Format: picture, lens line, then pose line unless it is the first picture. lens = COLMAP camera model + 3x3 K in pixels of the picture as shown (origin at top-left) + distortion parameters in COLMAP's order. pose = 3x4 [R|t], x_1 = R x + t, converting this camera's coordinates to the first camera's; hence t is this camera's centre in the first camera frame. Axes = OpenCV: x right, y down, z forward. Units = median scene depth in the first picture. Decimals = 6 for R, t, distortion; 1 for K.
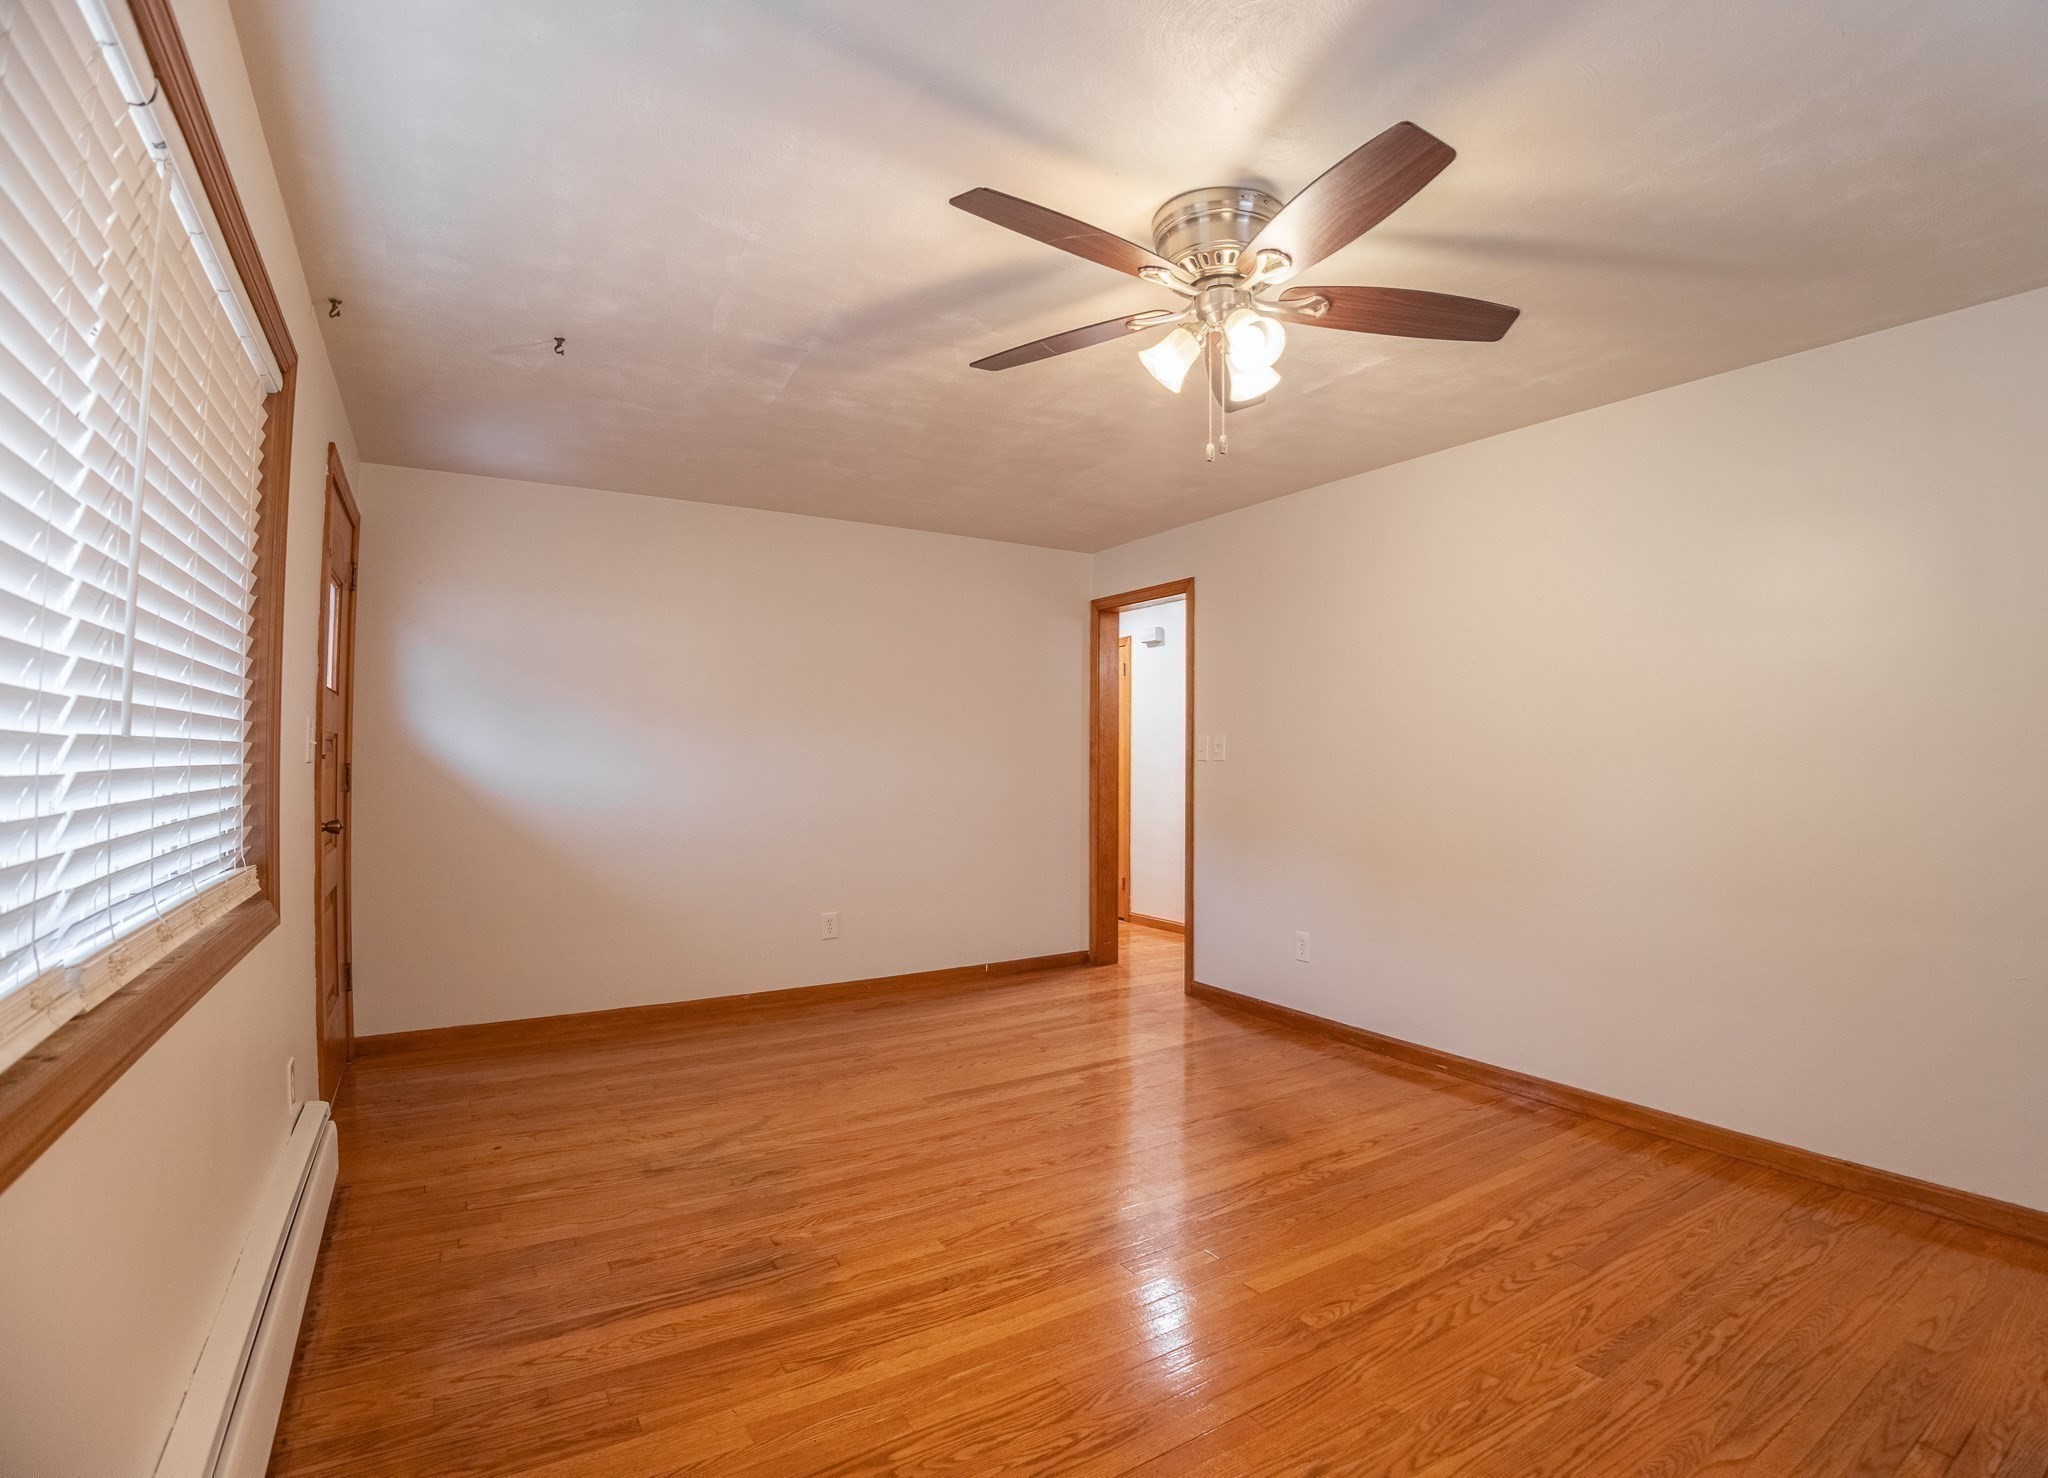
lens RADIAL K [[980.3, 0, 1088.1], [0, 980.3, 736.5], [0, 0, 1]] dist [-0.091181, 0.010809]
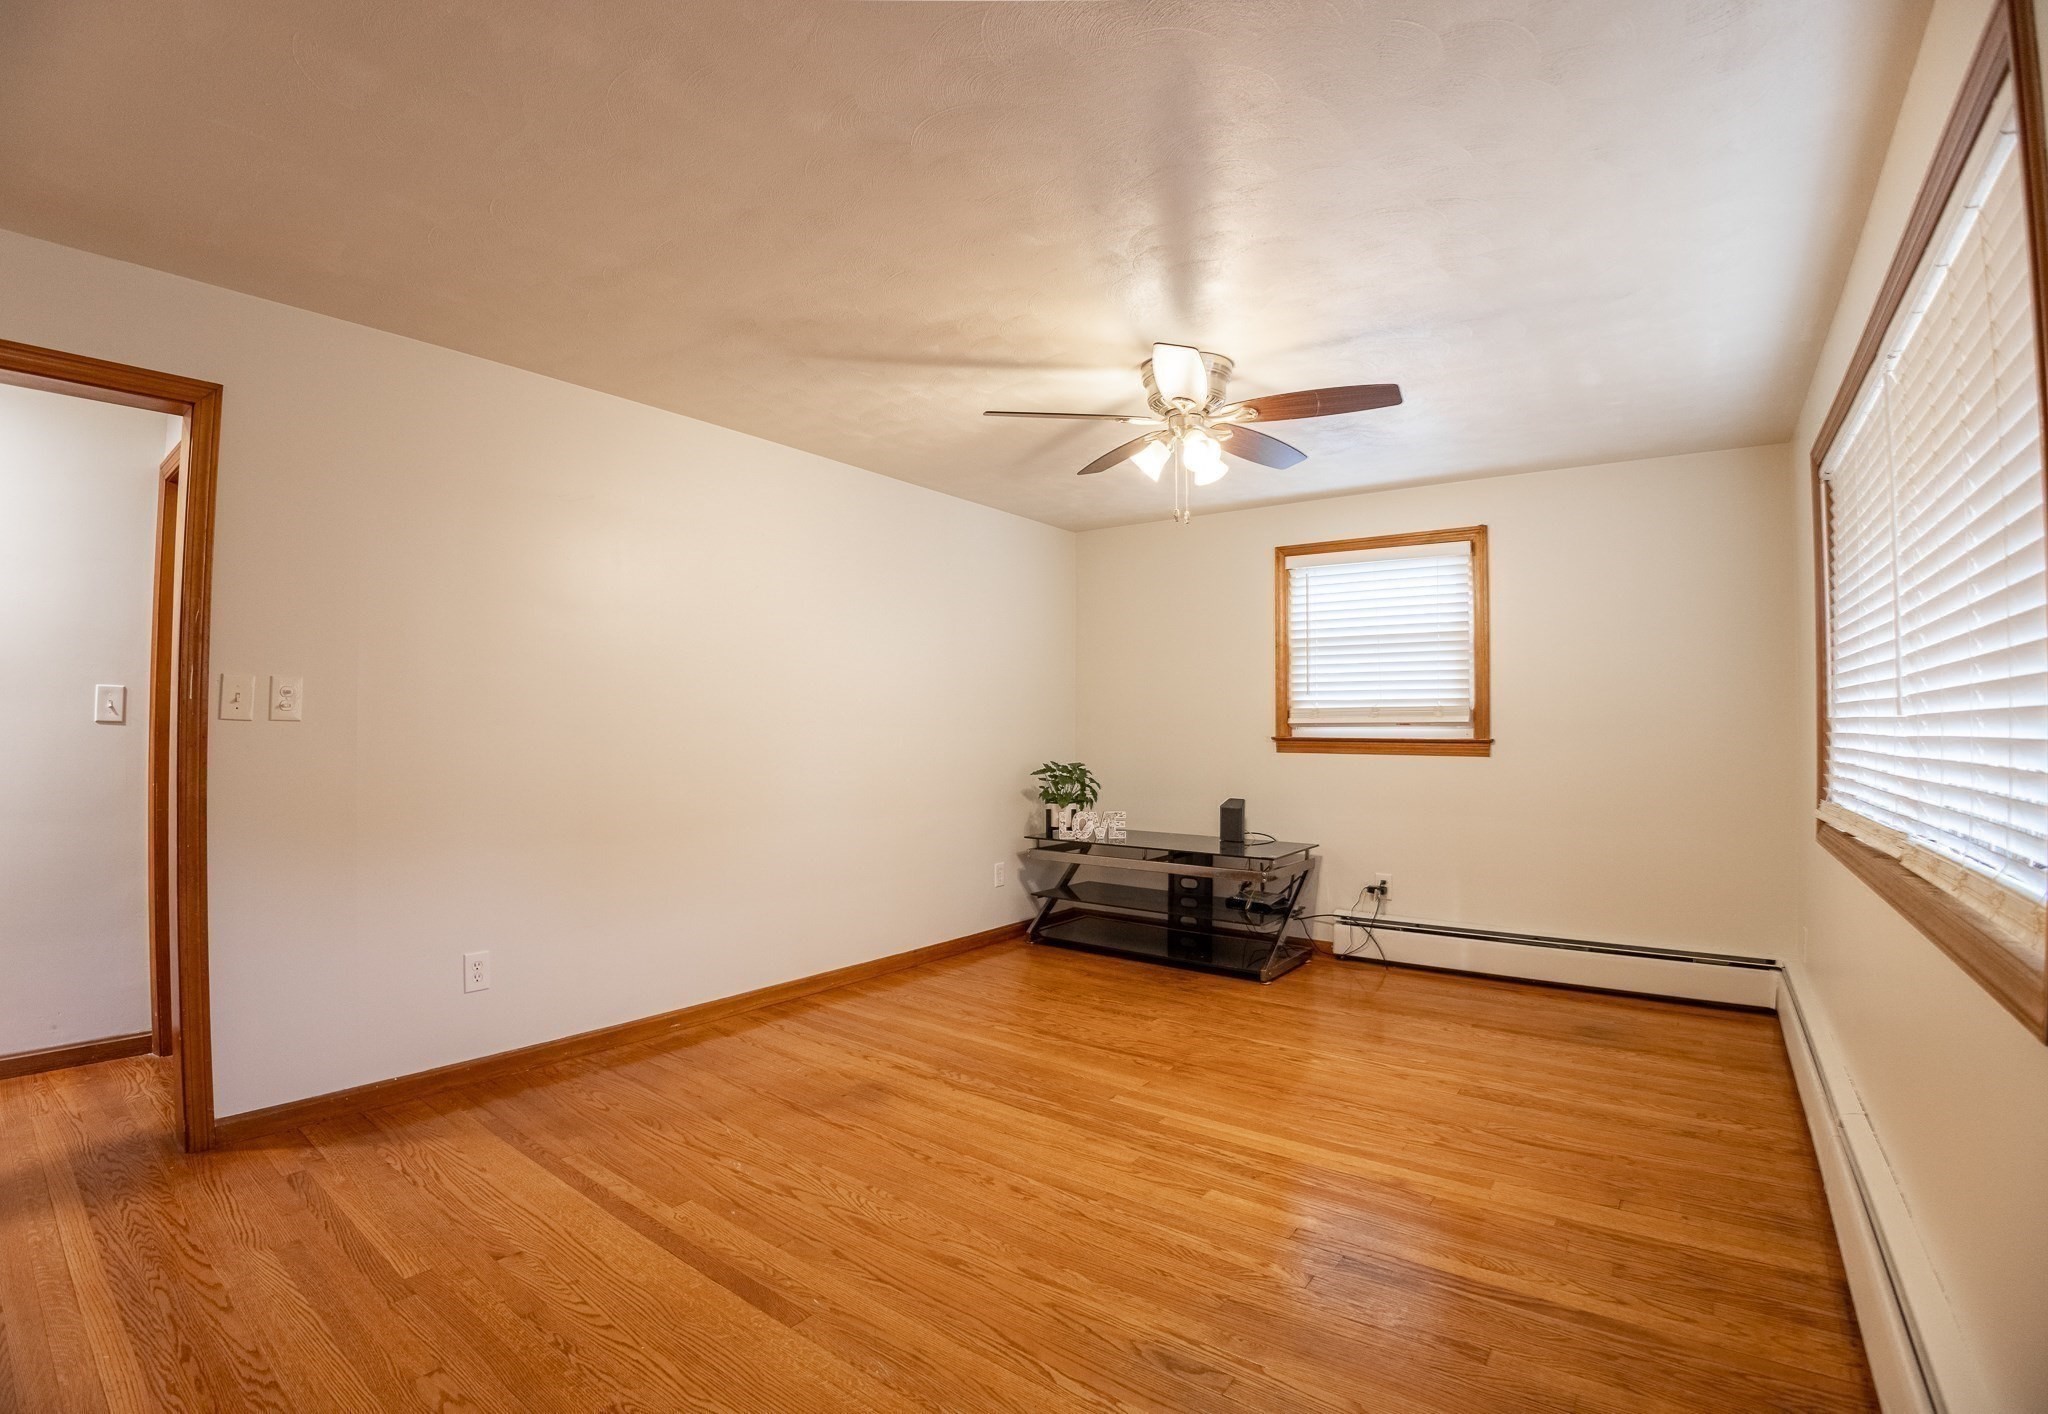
lens RADIAL K [[952.0, 0, 980.4], [0, 952.0, 708.4], [0, 0, 1]] dist [-0.089105, 0.009567]
pose [[-0.305739, 0.012927, 0.952028, -1.004568], [-0.027935, 0.999356, -0.022540, 0.033994], [-0.951706, -0.033486, -0.305181, 1.503419]]
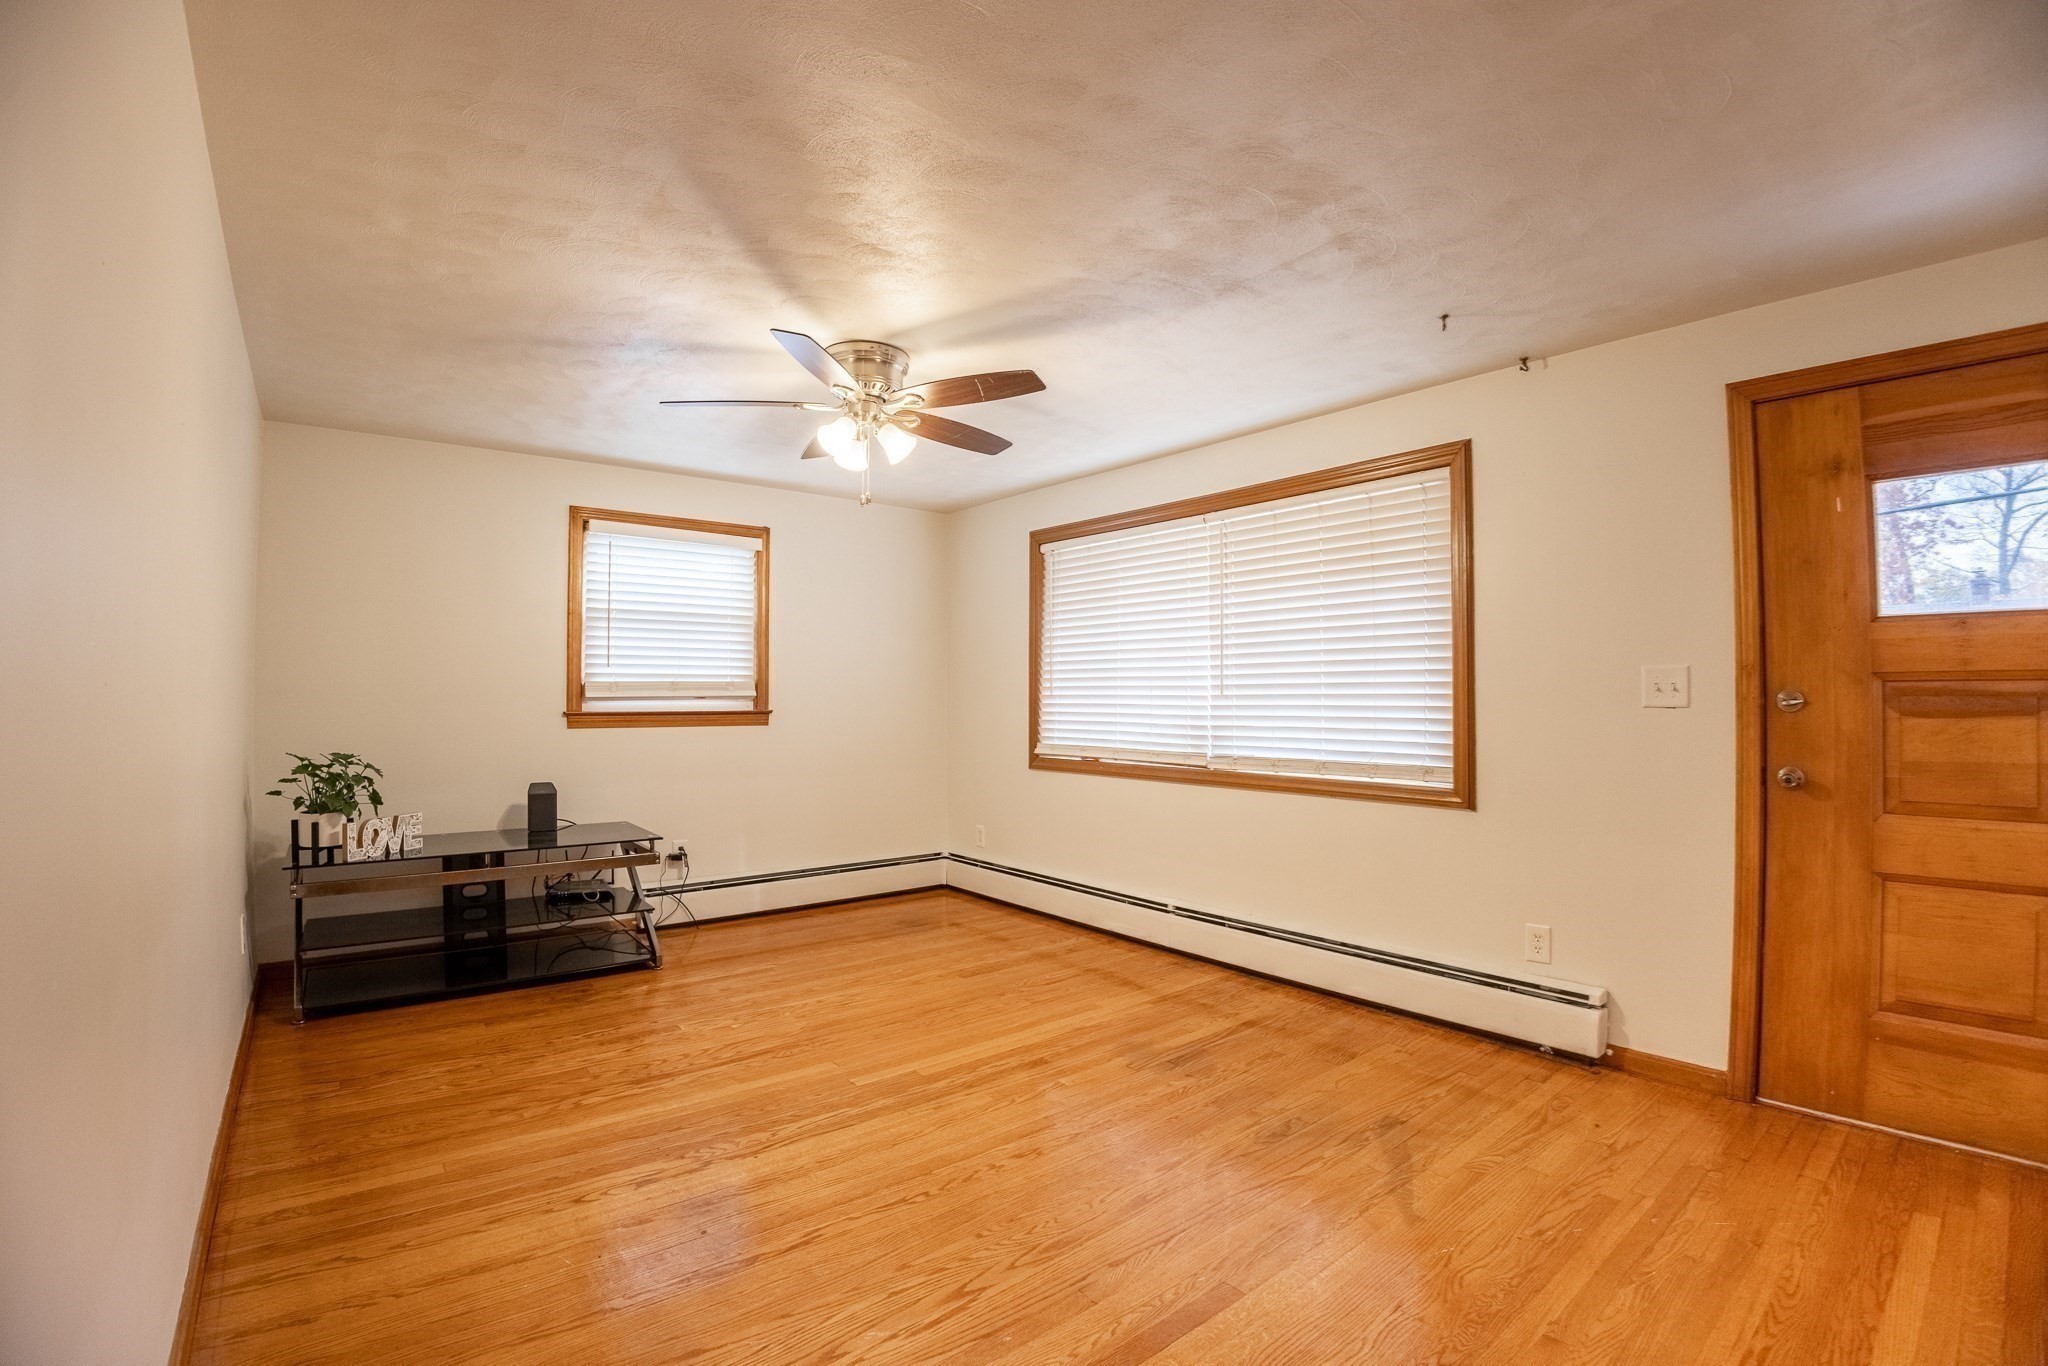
lens RADIAL K [[923.1, 0, 1024.0], [0, 923.1, 683.0], [0, 0, 1]] dist [-0.092326, 0.013460]
pose [[-0.995588, -0.003862, -0.093755, 0.013436], [-0.000165, 0.999223, -0.039400, 0.045383], [0.093834, -0.039211, -0.994815, 2.140982]]
